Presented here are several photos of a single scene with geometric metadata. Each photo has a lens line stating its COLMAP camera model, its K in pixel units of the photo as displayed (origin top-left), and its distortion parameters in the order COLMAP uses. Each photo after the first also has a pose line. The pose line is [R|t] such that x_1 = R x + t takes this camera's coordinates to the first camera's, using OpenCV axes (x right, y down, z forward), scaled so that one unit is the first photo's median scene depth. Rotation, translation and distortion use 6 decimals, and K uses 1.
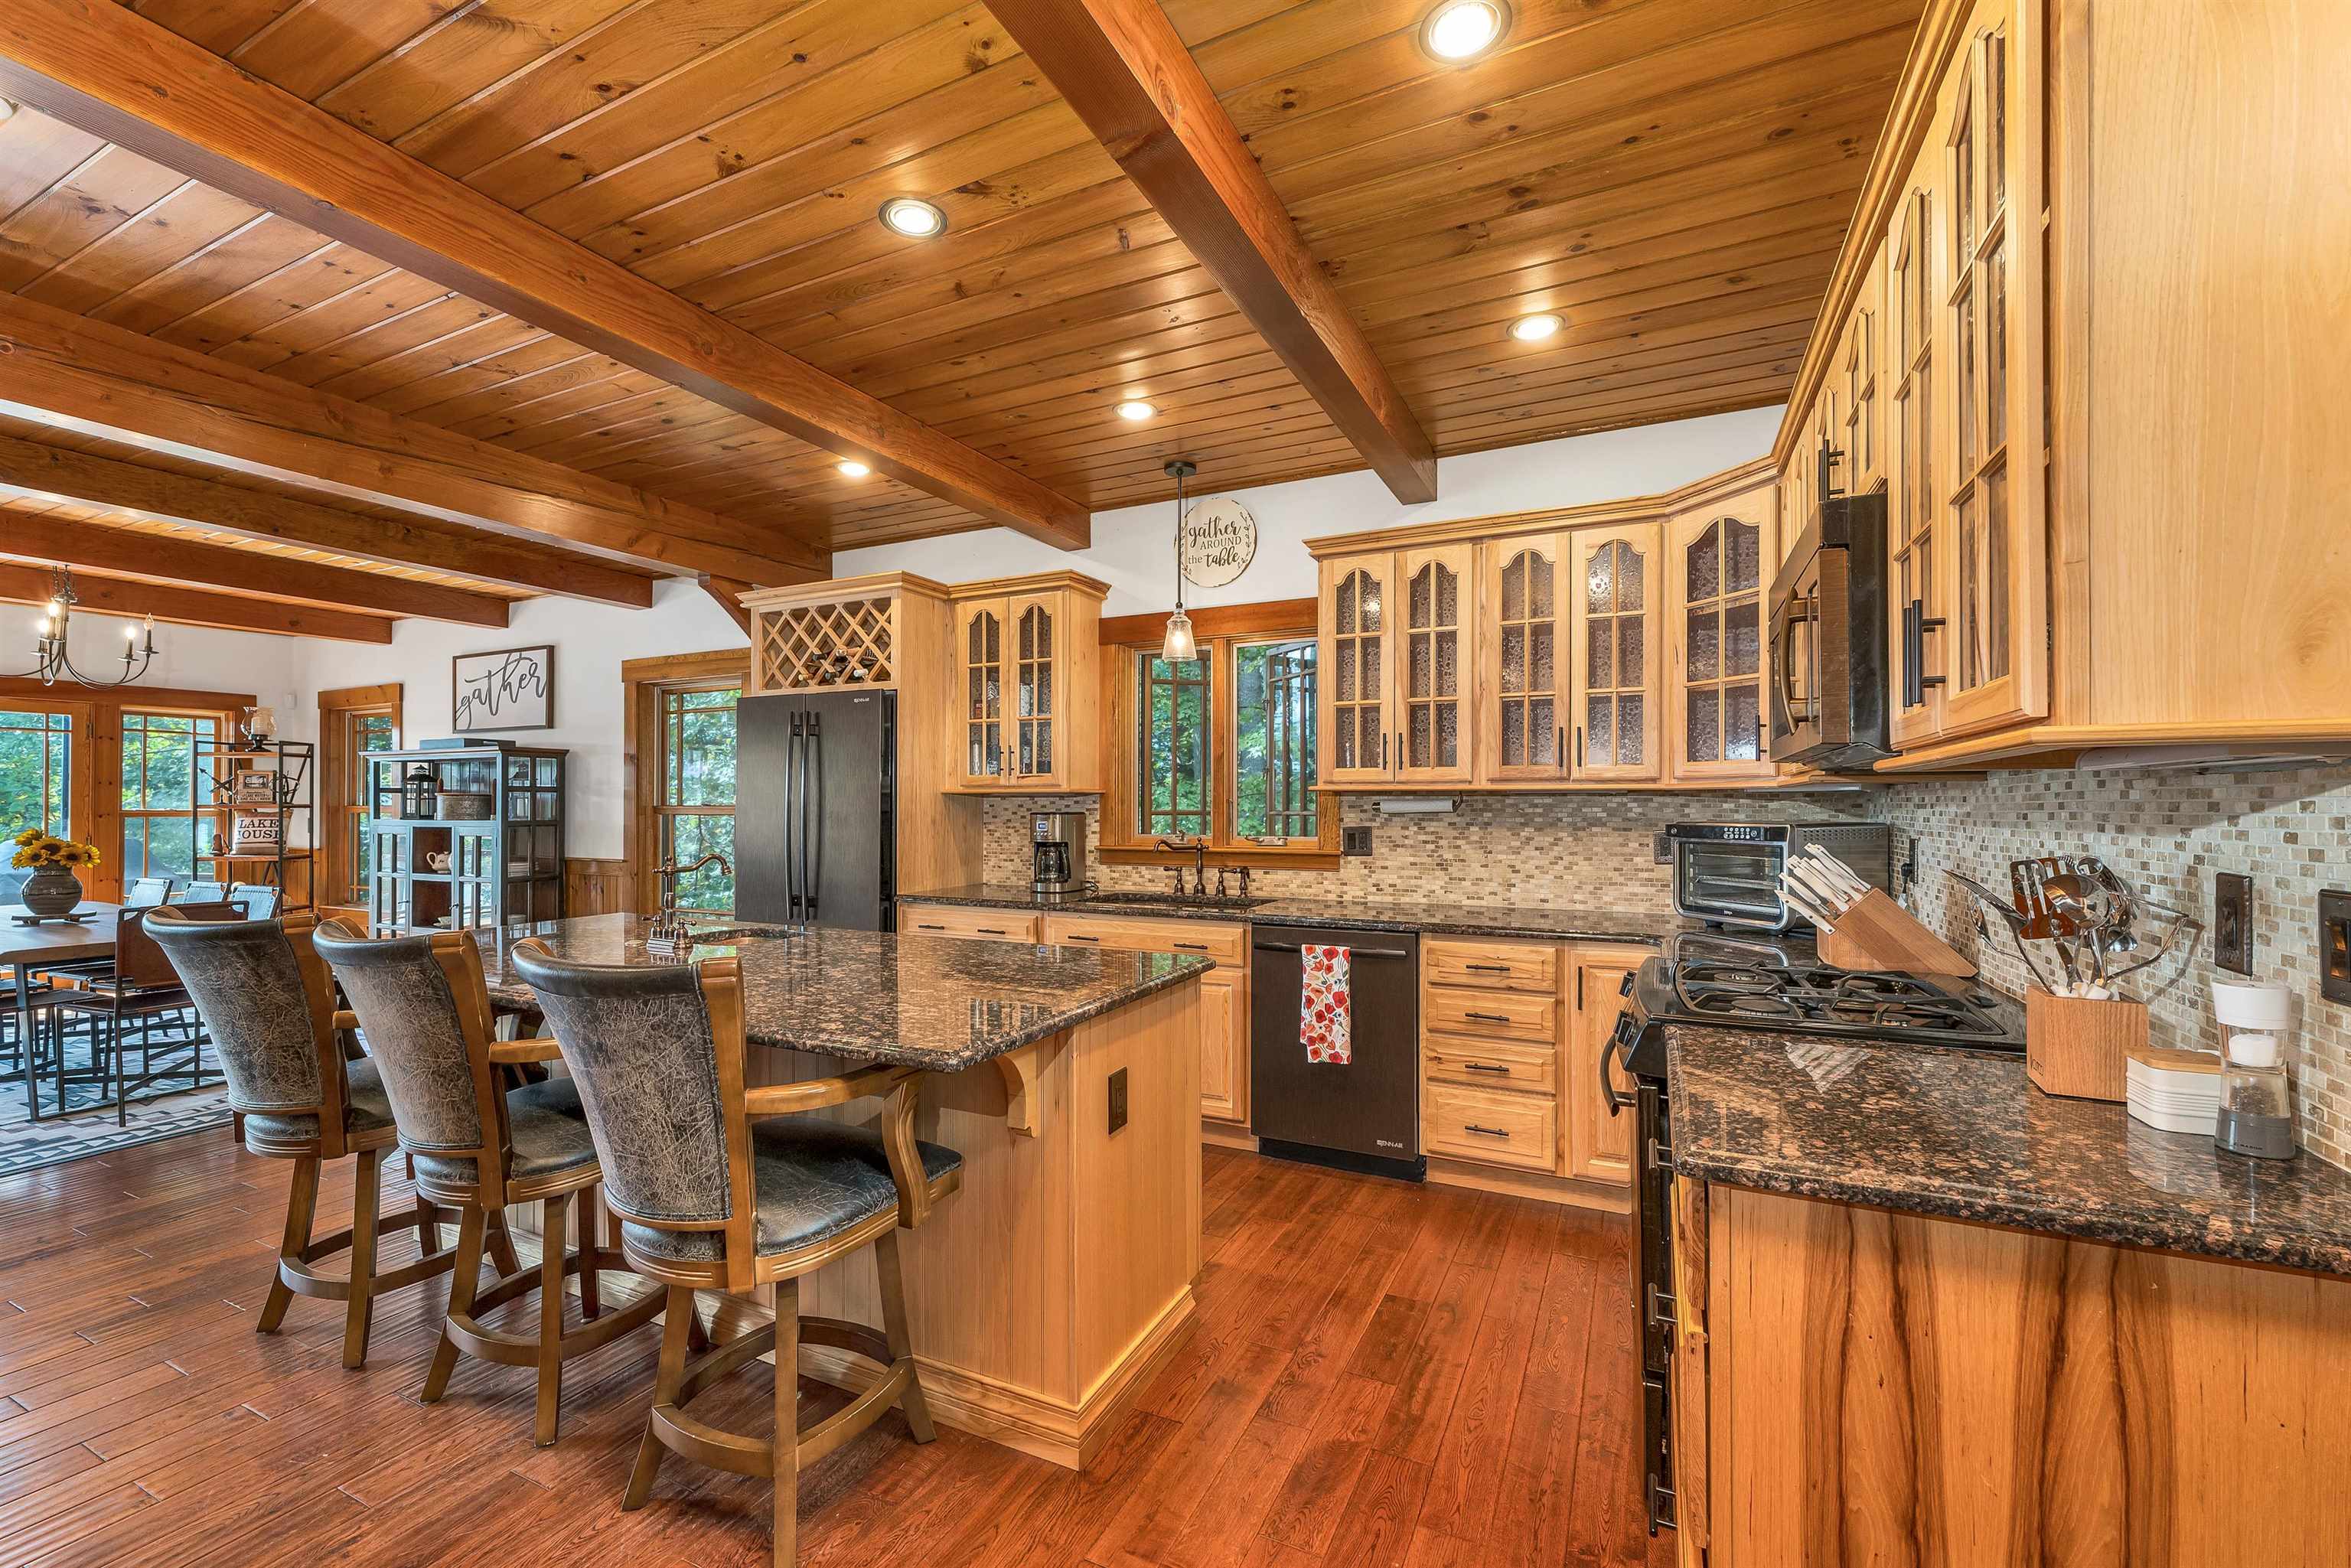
lens RADIAL K [[969.1, 0, 1177.4], [0, 969.1, 797.9], [0, 0, 1]] dist [0.000716, -0.000034]
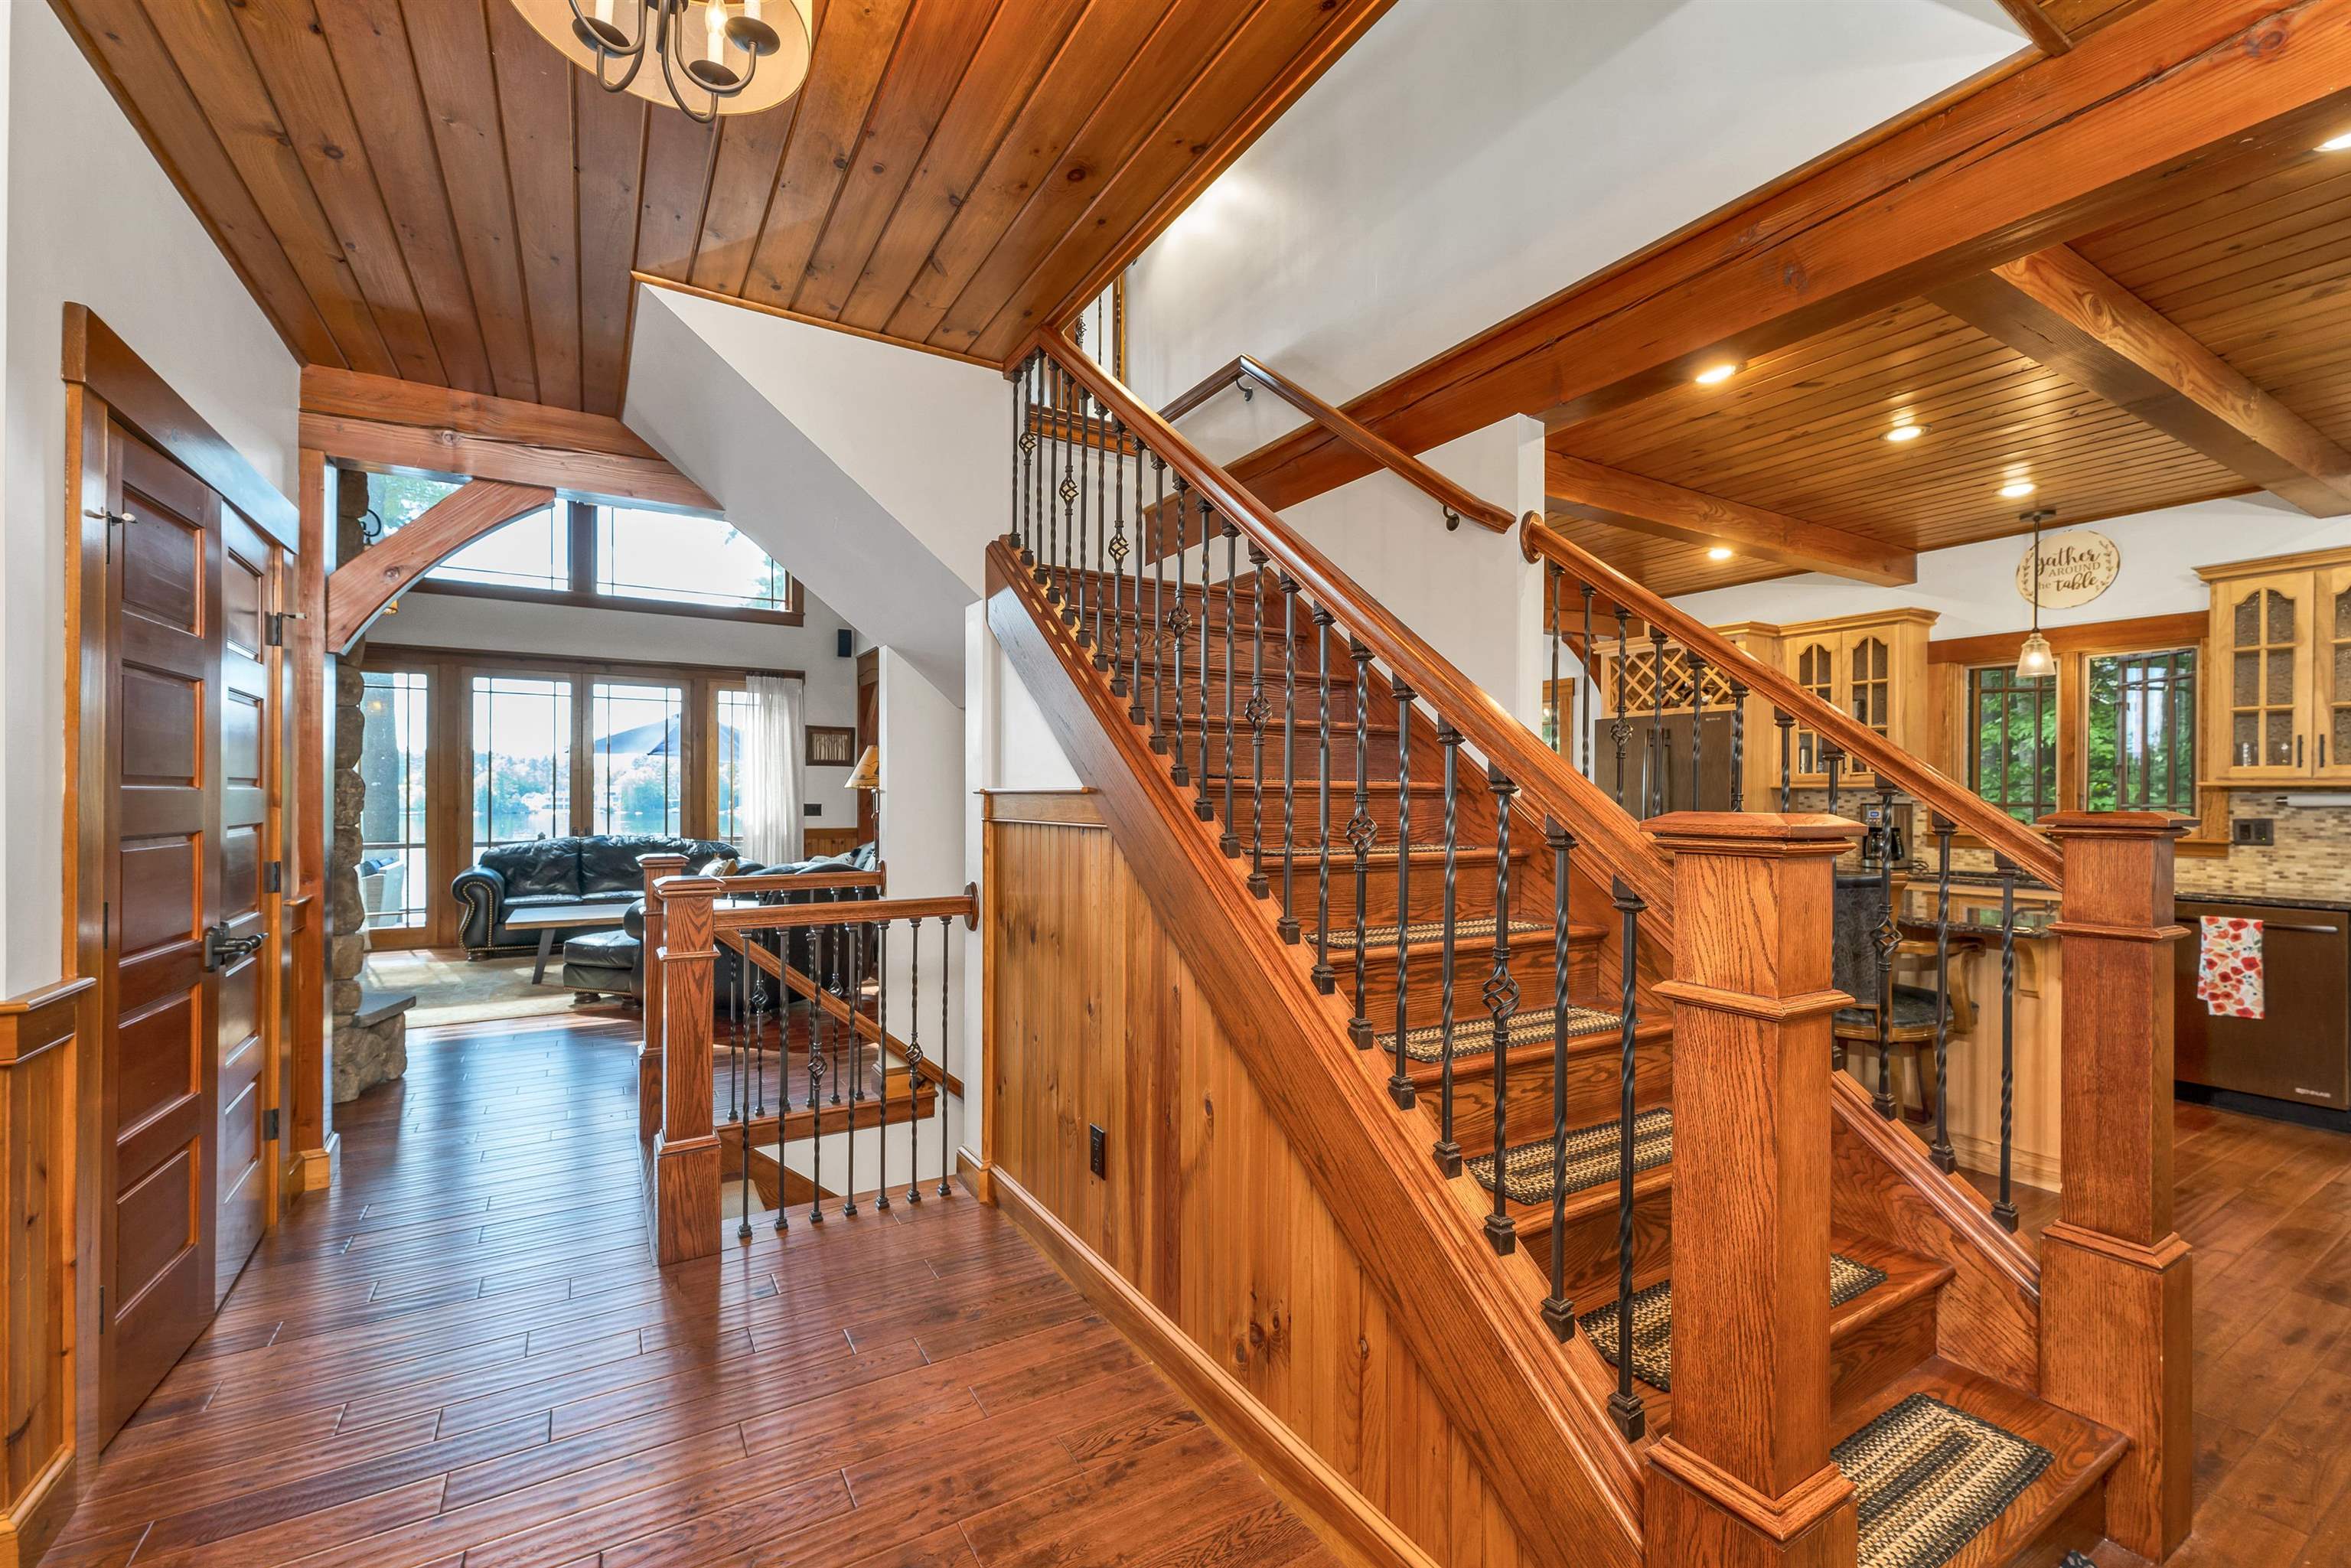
lens RADIAL K [[969.1, 0, 1162.5], [0, 969.1, 796.1], [0, 0, 1]] dist [0.000716, -0.000034]
pose [[0.834108, 0.003604, -0.551590, -0.230817], [-0.000227, 0.999981, 0.006191, -0.002143], [0.551602, -0.005038, 0.834092, -0.574852]]
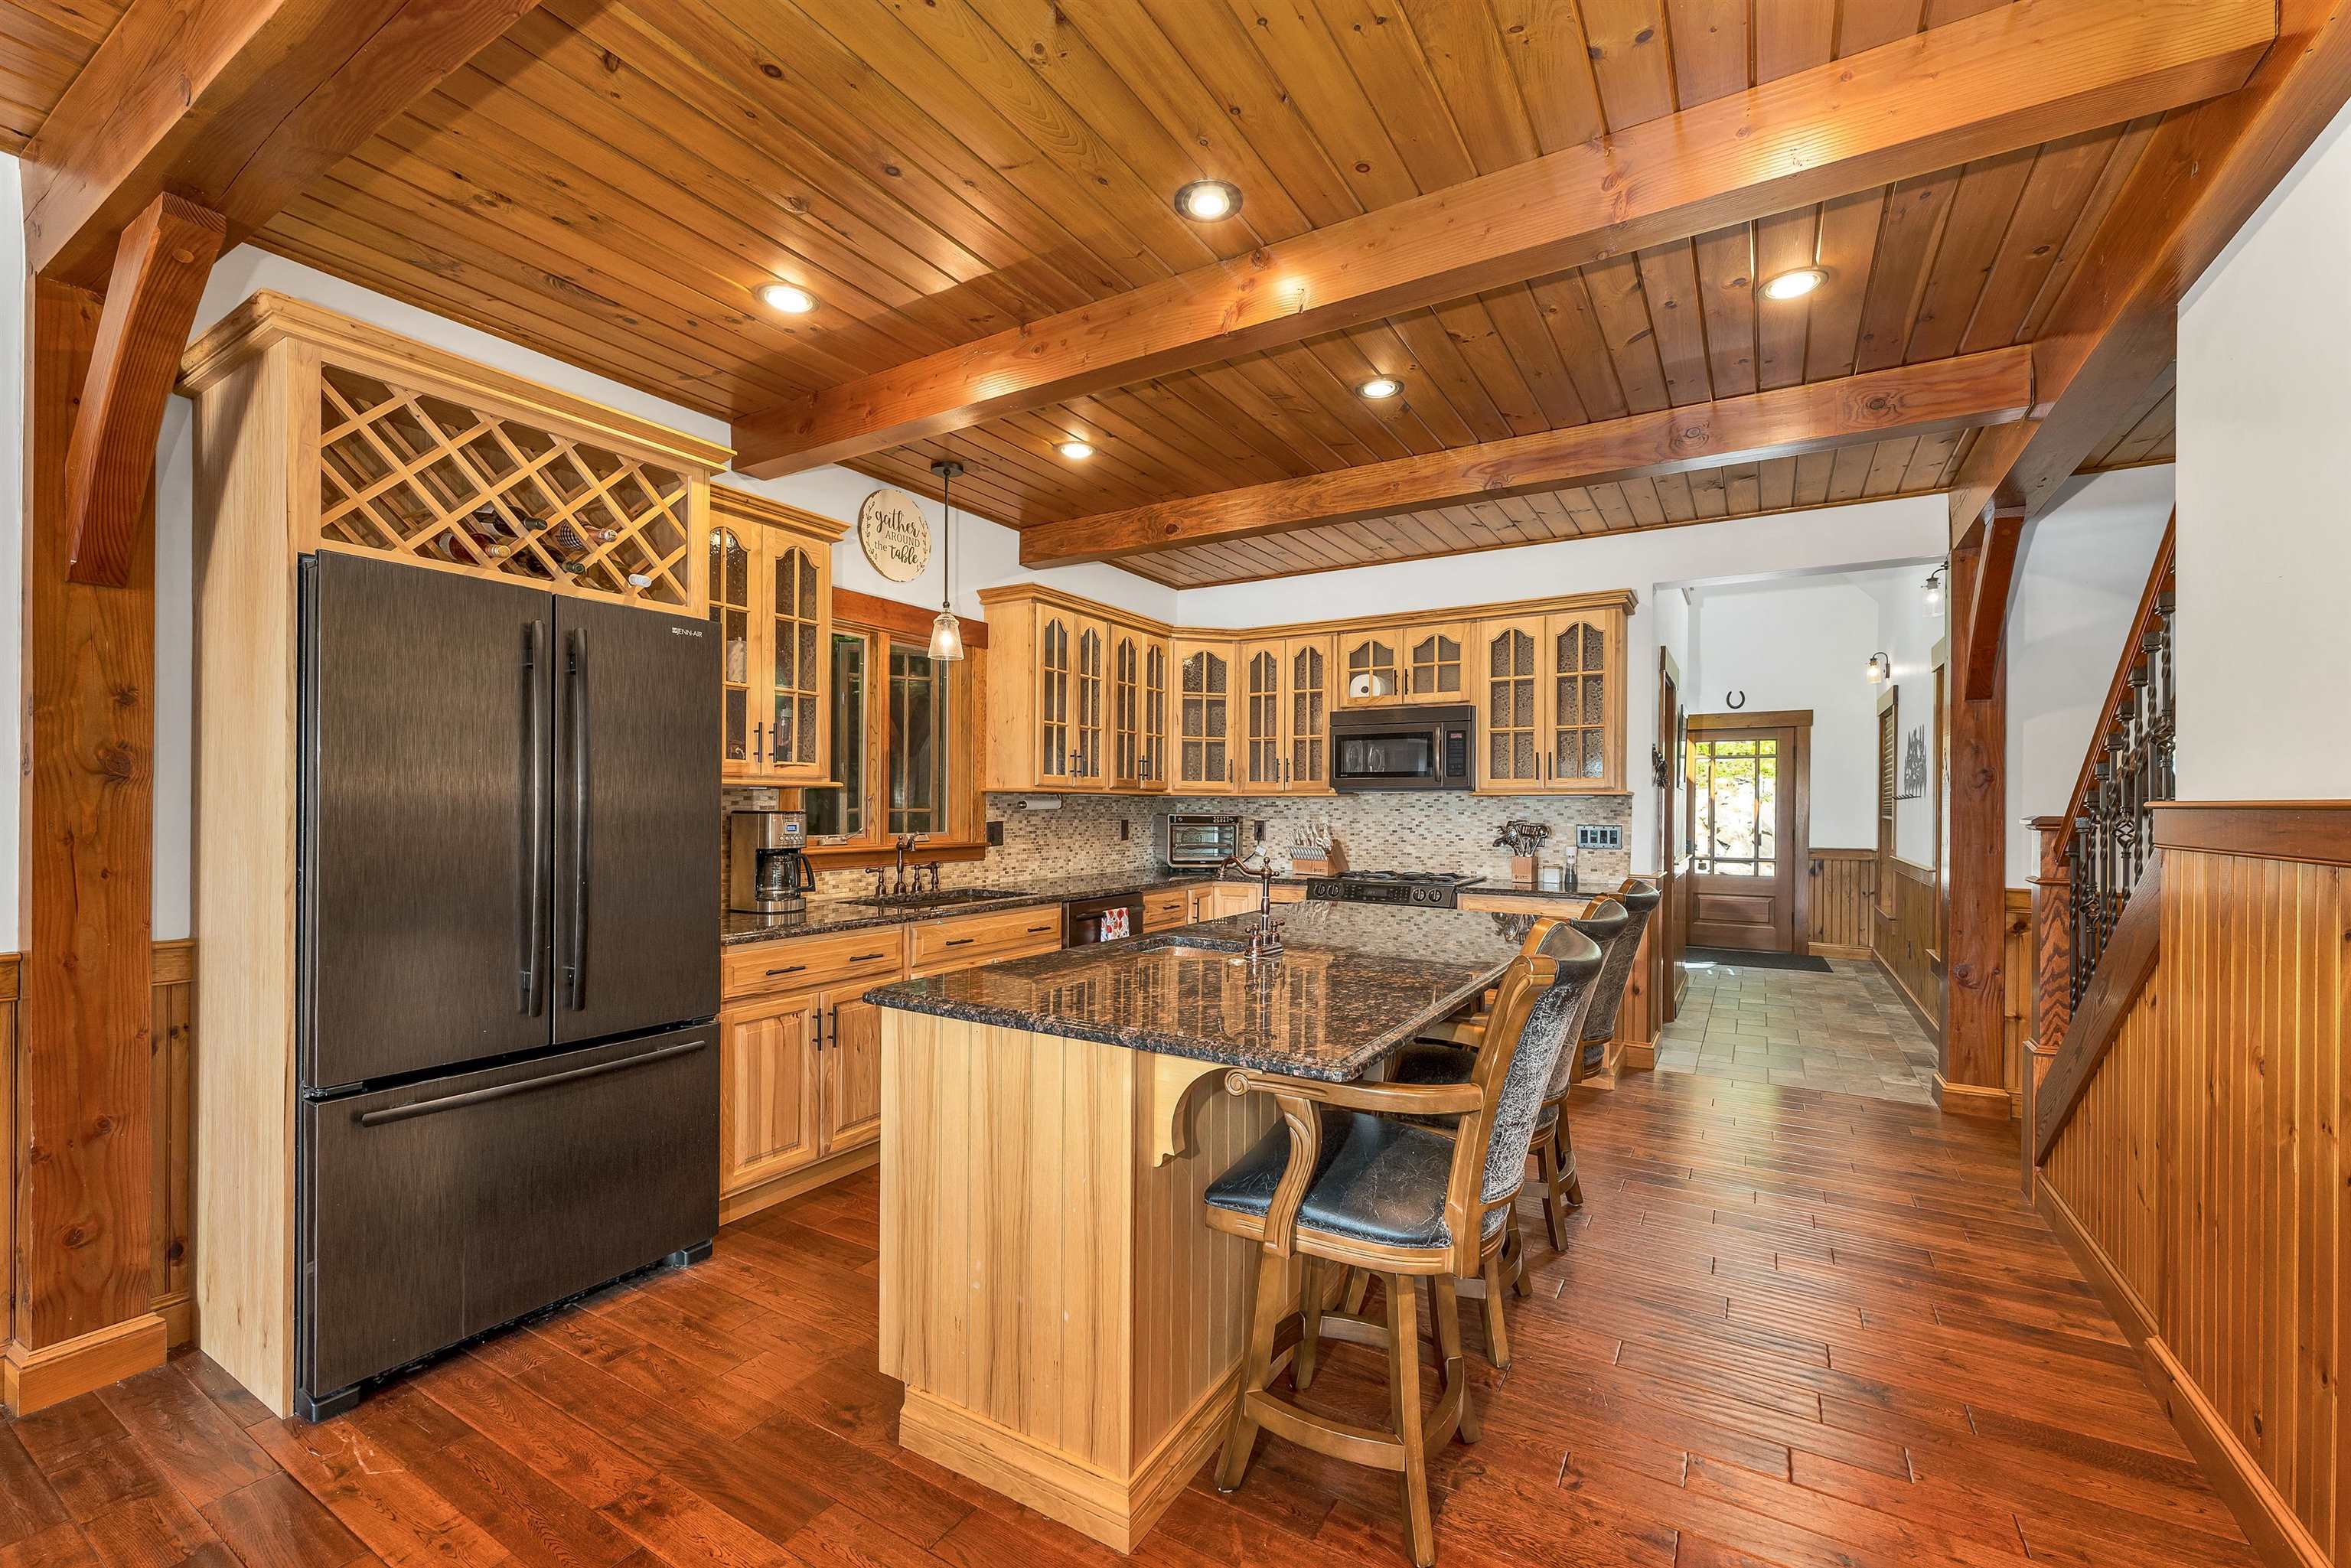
lens RADIAL K [[969.1, 0, 1172.4], [0, 969.1, 800.0], [0, 0, 1]] dist [0.000716, -0.000034]
pose [[0.085685, 0.006392, 0.996302, -0.966533], [-0.014479, 0.999882, -0.005170, 0.005958], [-0.996217, -0.013983, 0.085768, 0.663625]]
